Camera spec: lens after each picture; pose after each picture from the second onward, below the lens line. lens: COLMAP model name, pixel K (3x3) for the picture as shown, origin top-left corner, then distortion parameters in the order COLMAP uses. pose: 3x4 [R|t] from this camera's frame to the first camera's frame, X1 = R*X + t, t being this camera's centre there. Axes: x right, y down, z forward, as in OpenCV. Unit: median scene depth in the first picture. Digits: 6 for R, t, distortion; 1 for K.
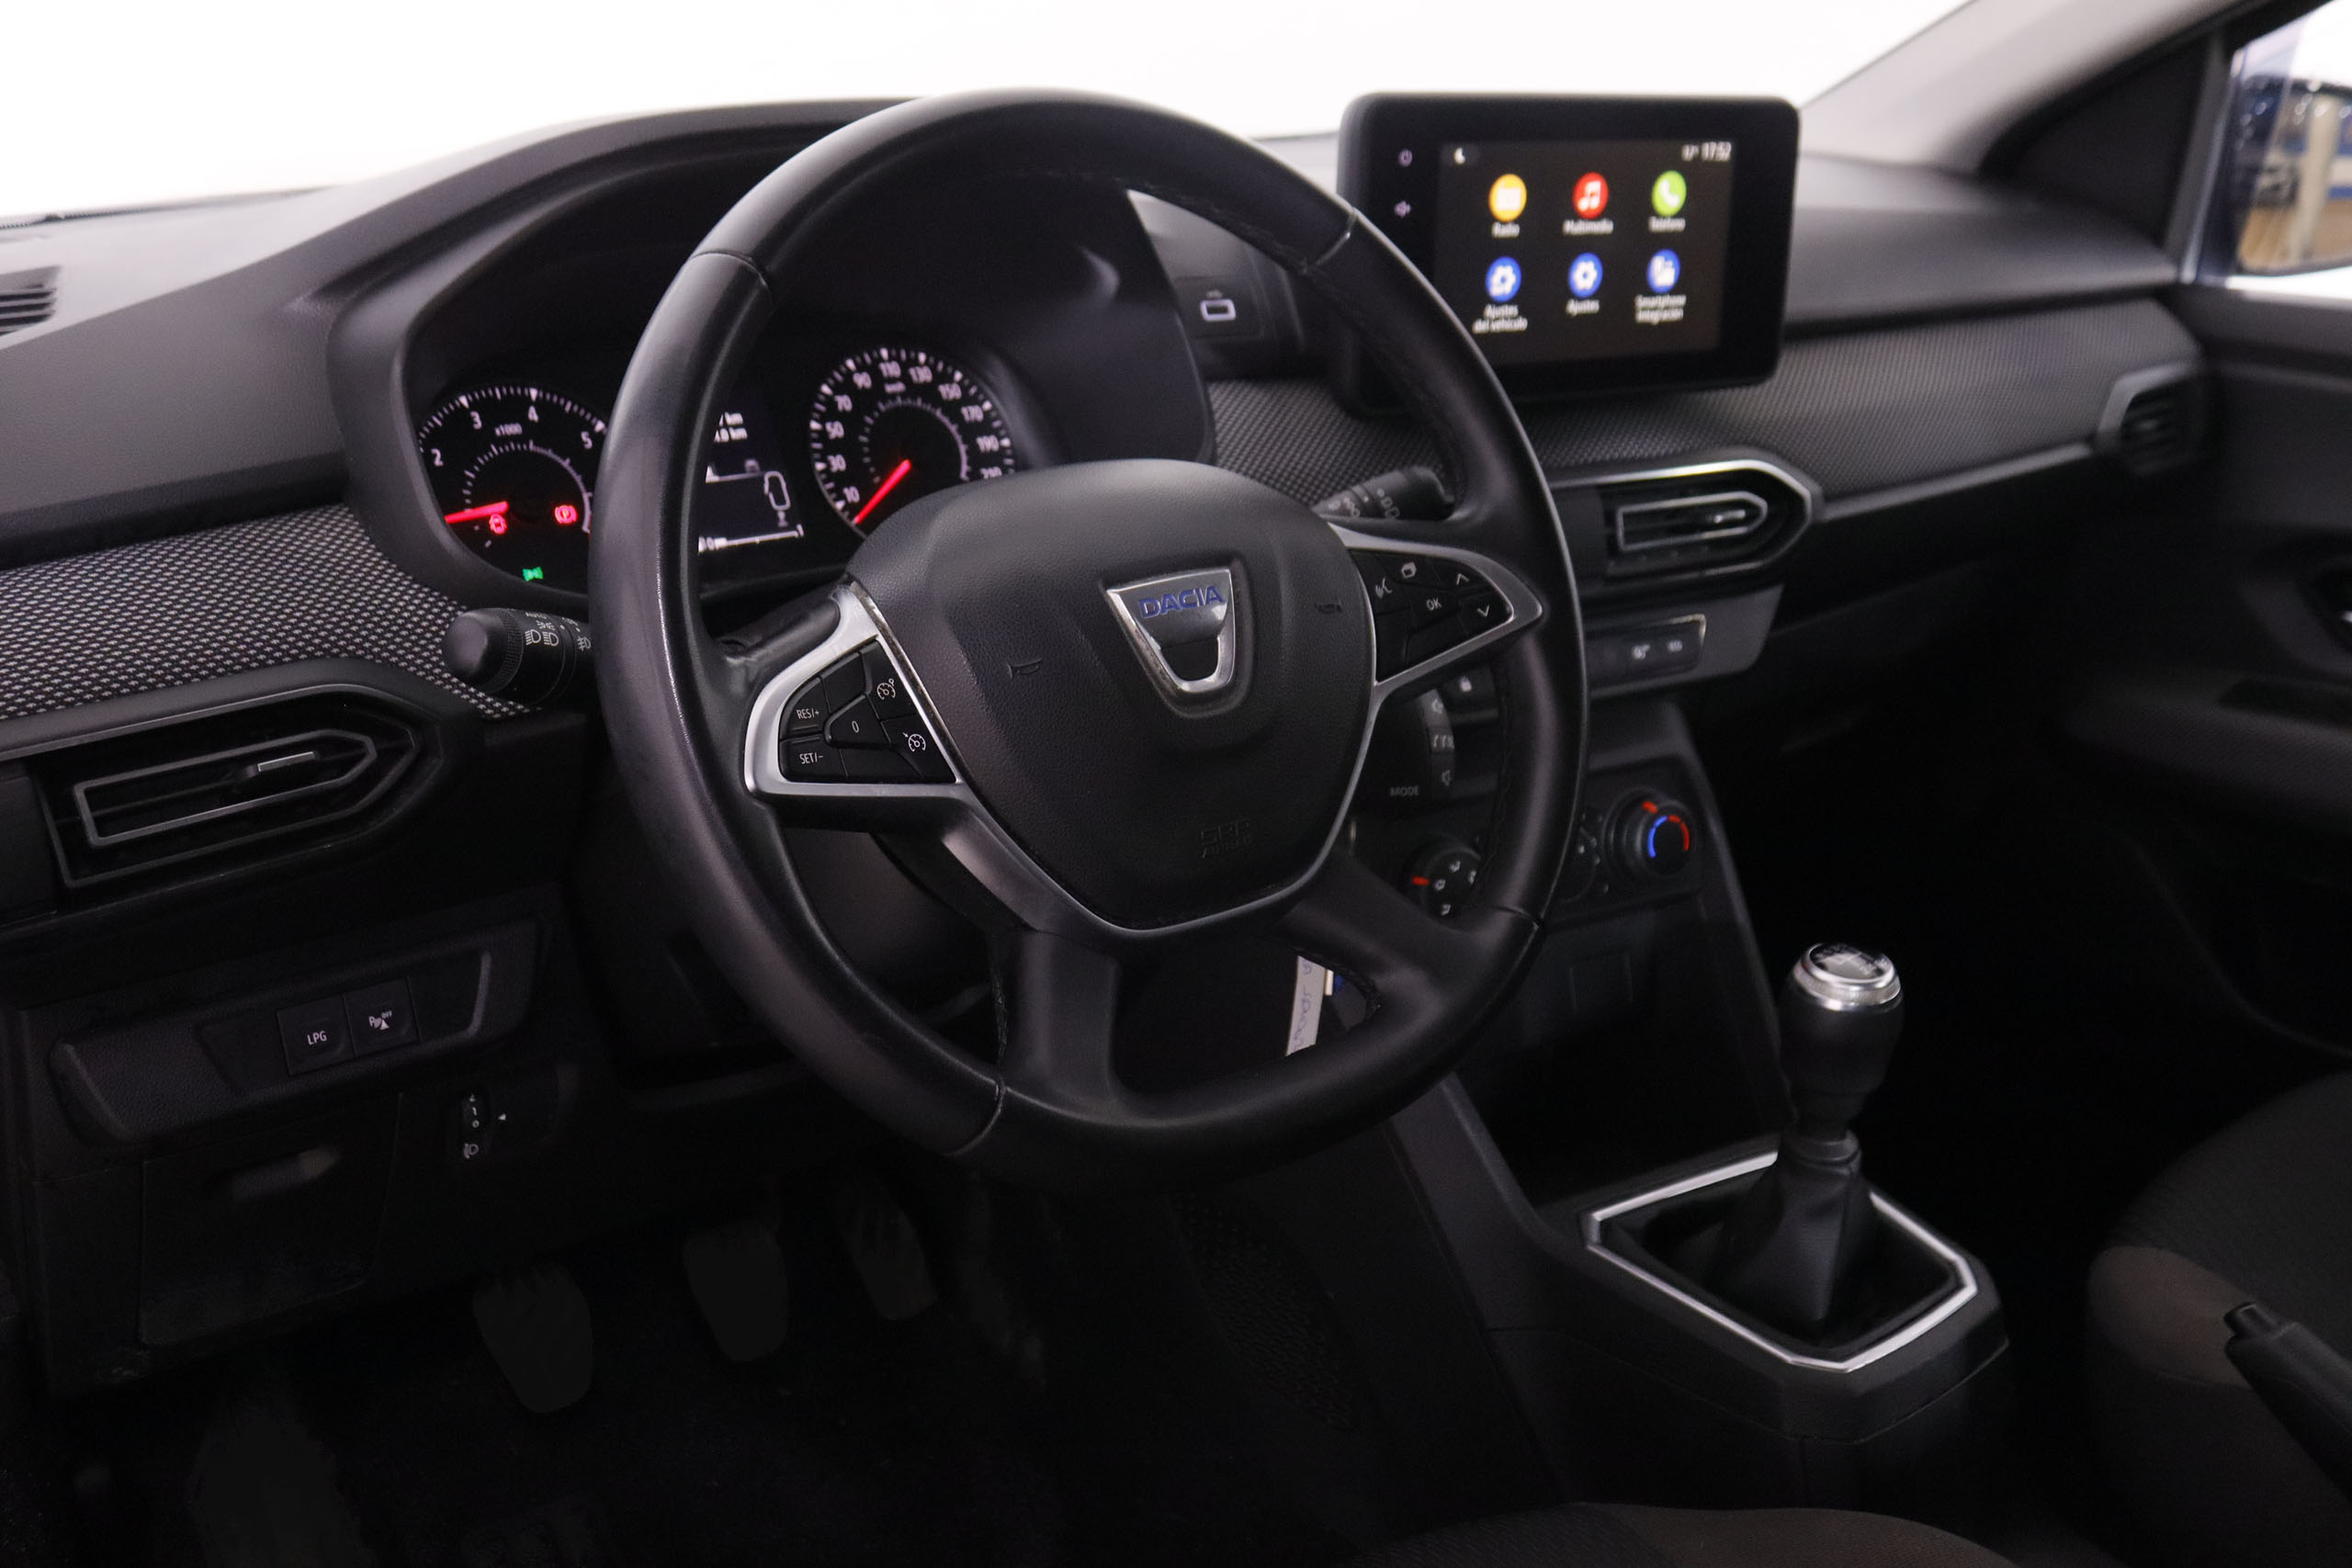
lens RADIAL K [[2156.5, 0, 1181.4], [0, 2156.5, 728.5], [0, 0, 1]] dist [-0.123042, -0.001350]
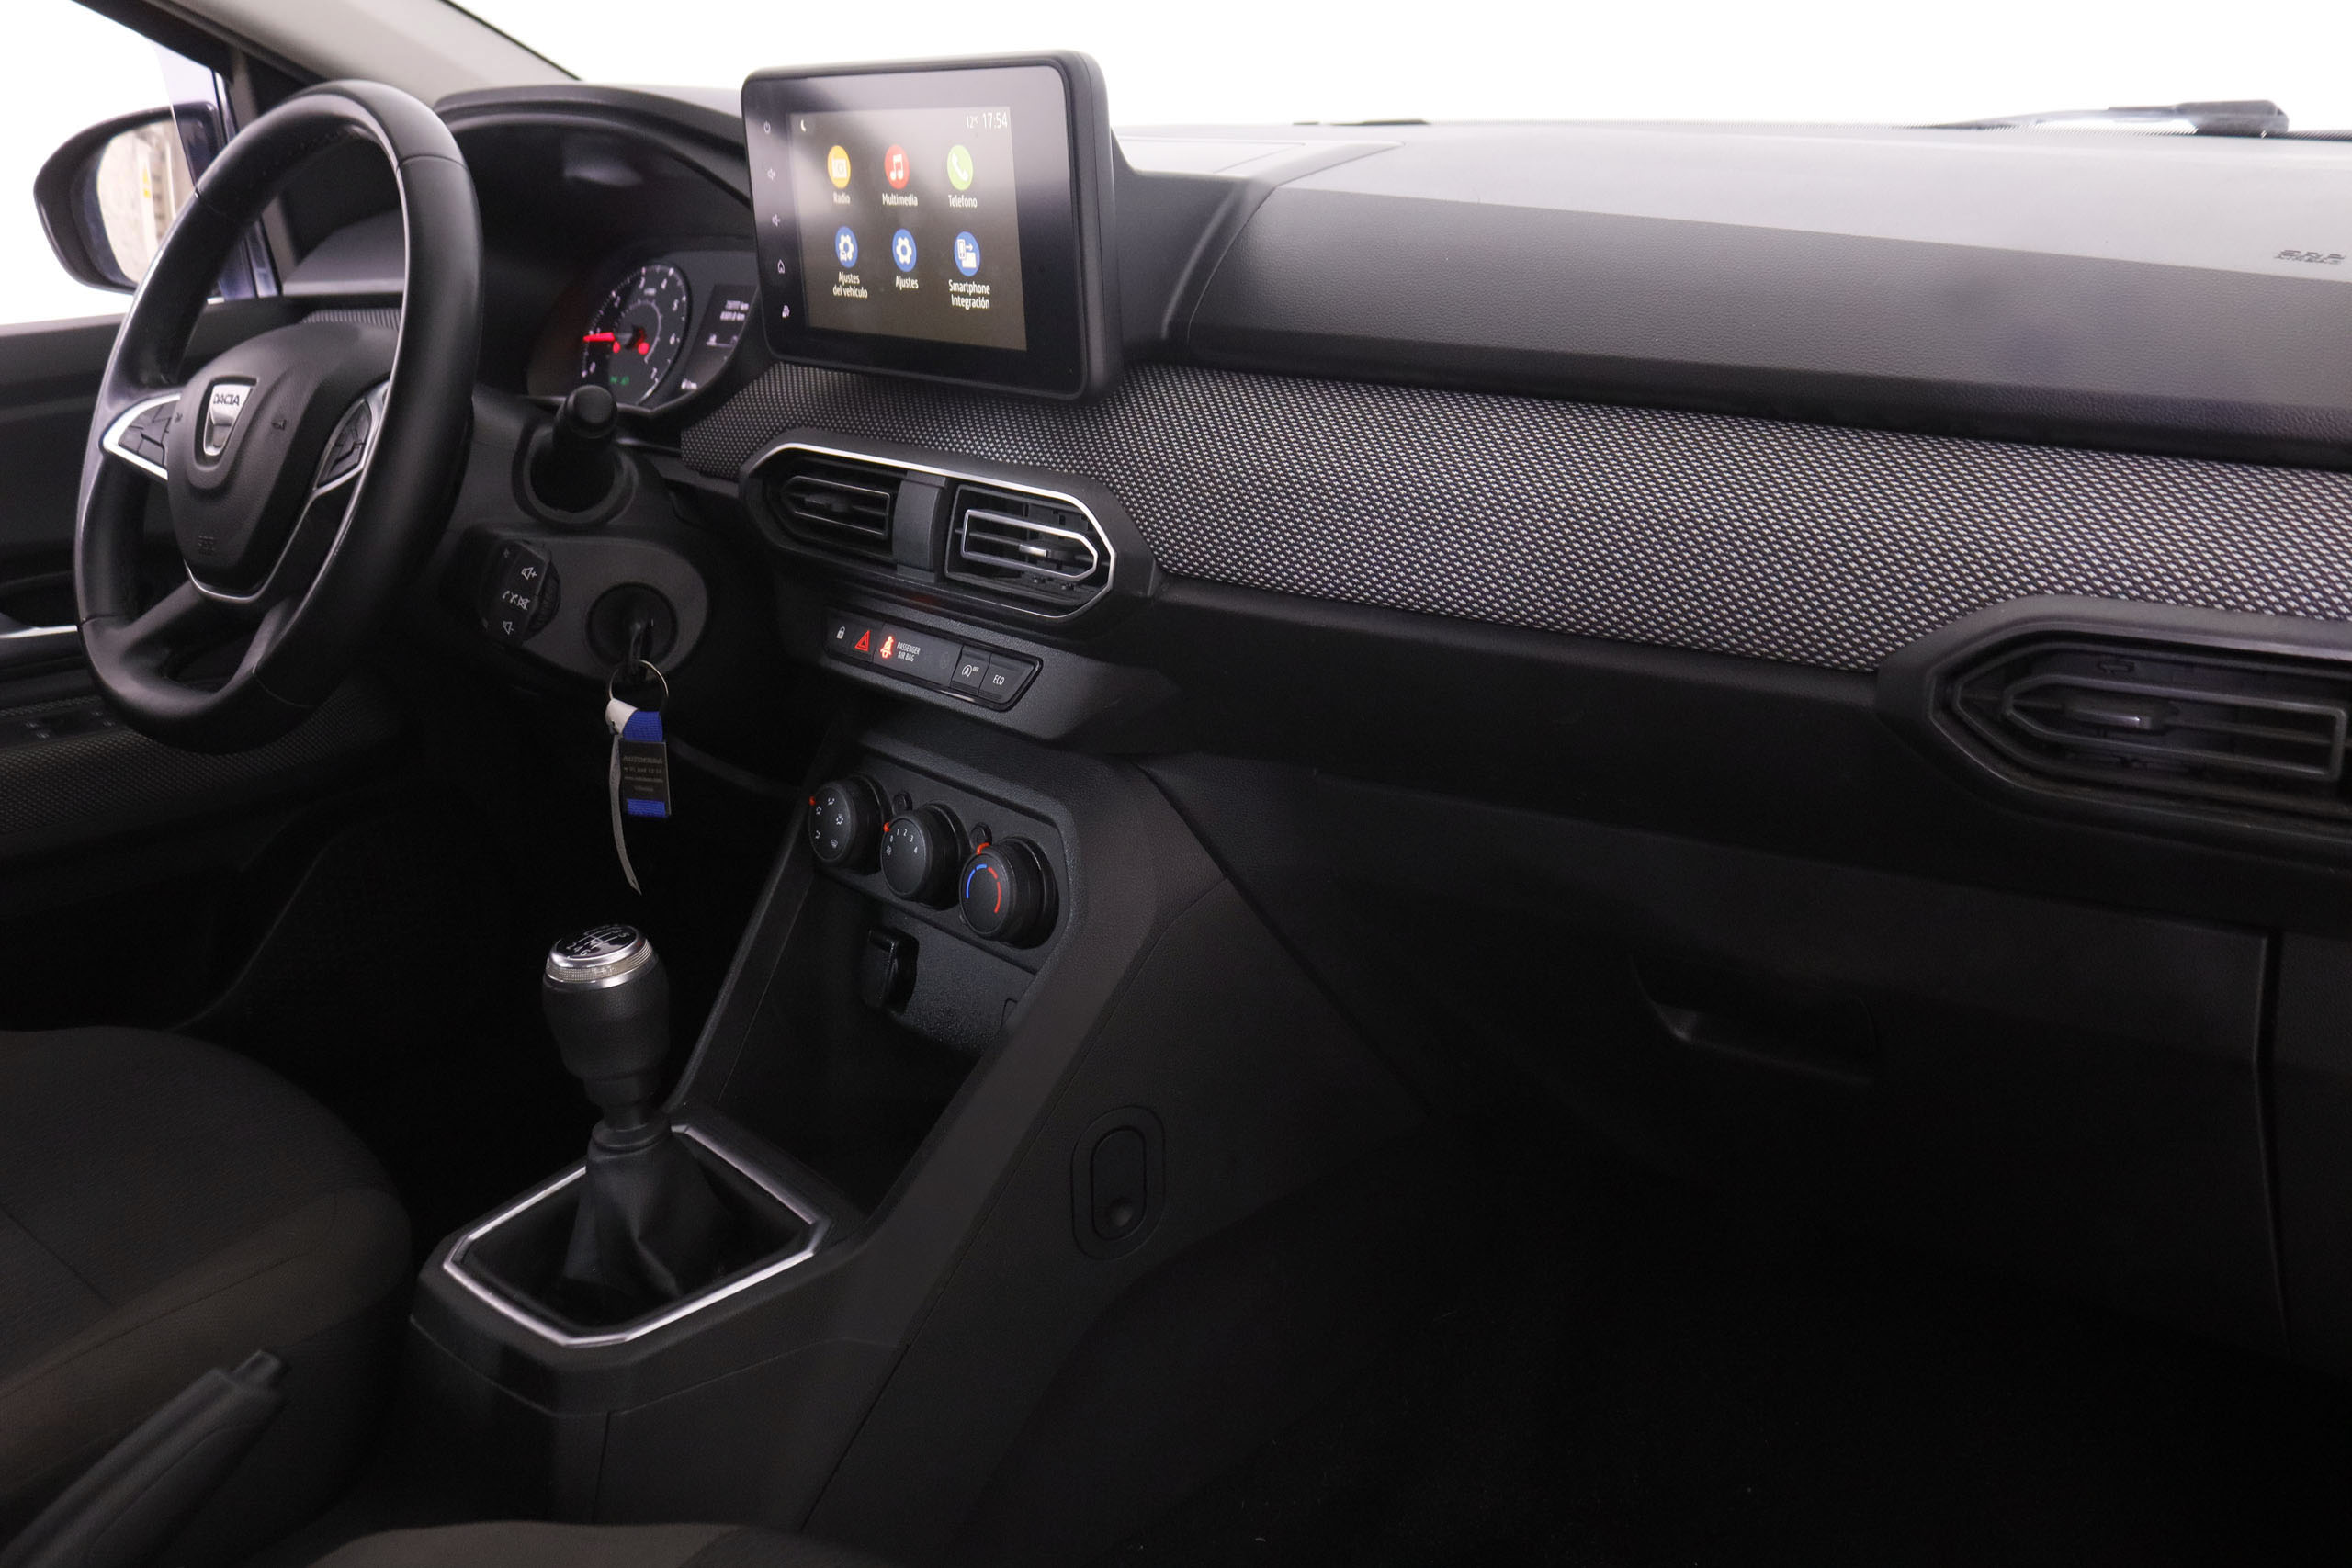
lens RADIAL K [[2156.5, 0, 1181.4], [0, 2156.5, 728.5], [0, 0, 1]] dist [-0.123042, -0.001350]
pose [[0.177912, 0.277091, -0.944229, 1.149719], [-0.263454, 0.937921, 0.225600, -0.253961], [0.948124, 0.208624, 0.239868, 0.908948]]
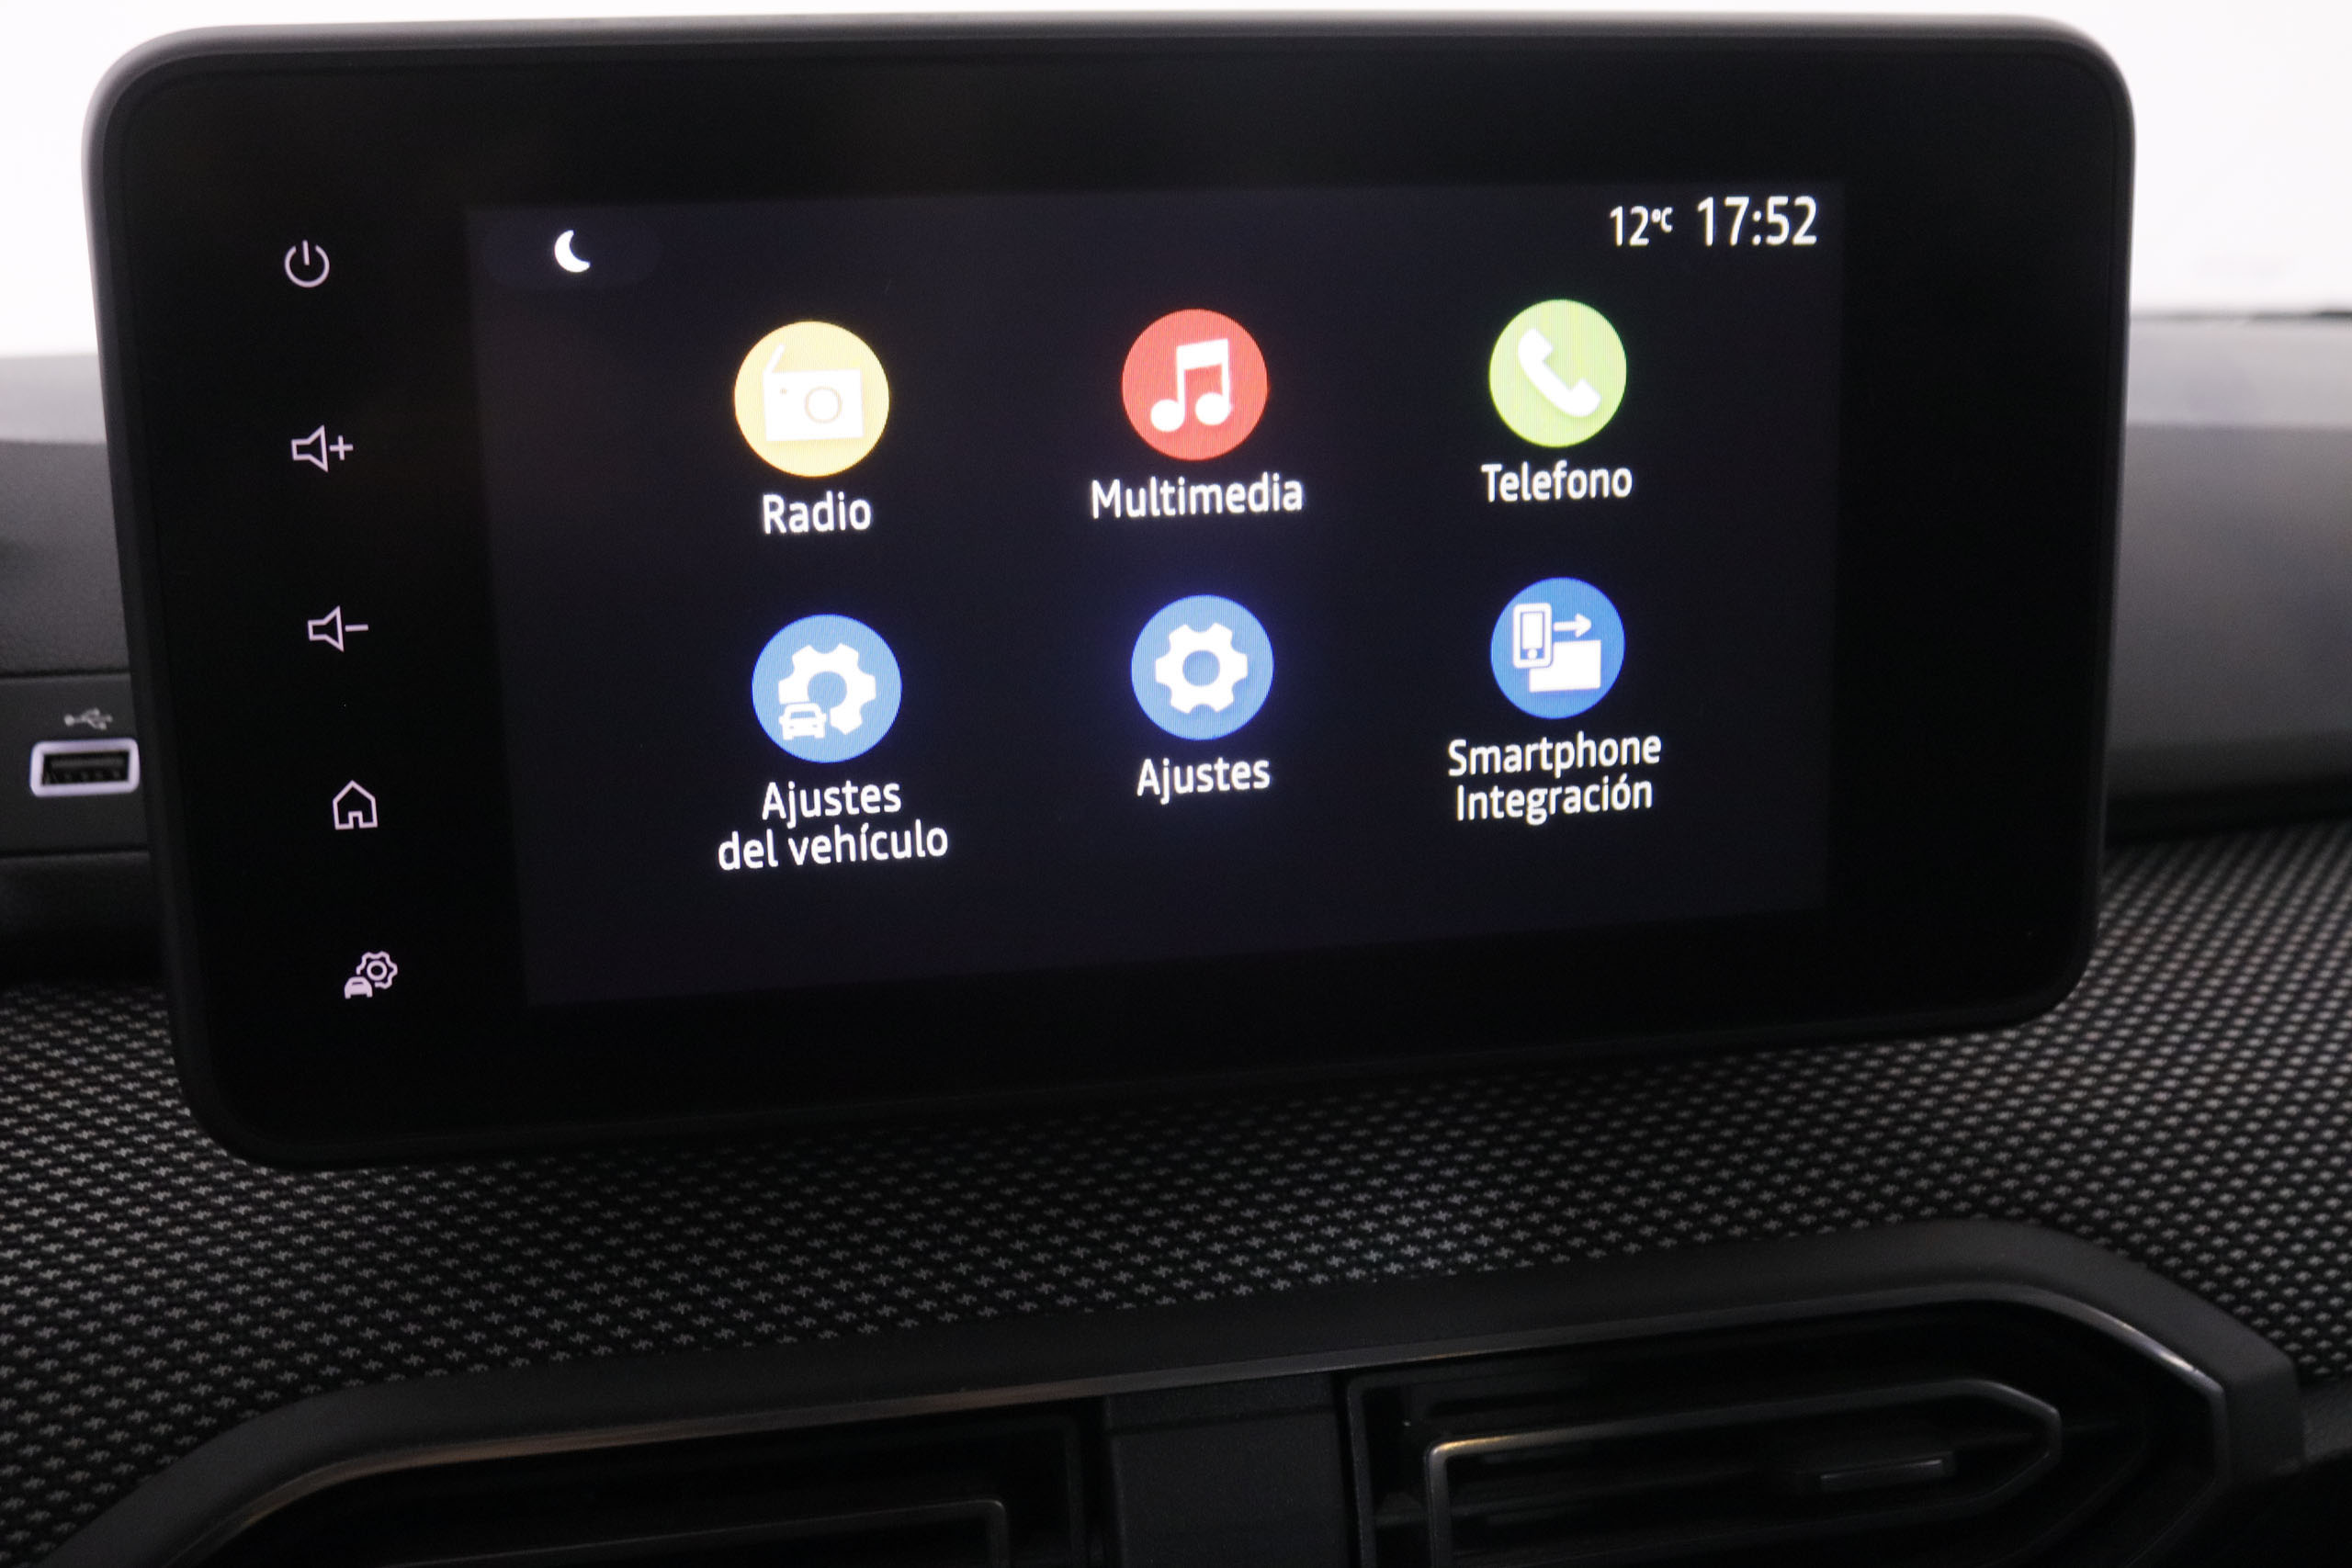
lens RADIAL K [[2513.6, 0, 1176.0], [0, 2513.6, 784.0], [0, 0, 1]] dist [-0.137060, 0.164408]
pose [[0.943093, 0.031886, -0.330997, 0.288342], [-0.069928, 0.992151, -0.103666, -0.158729], [0.325093, 0.120913, 0.937920, 0.674222]]
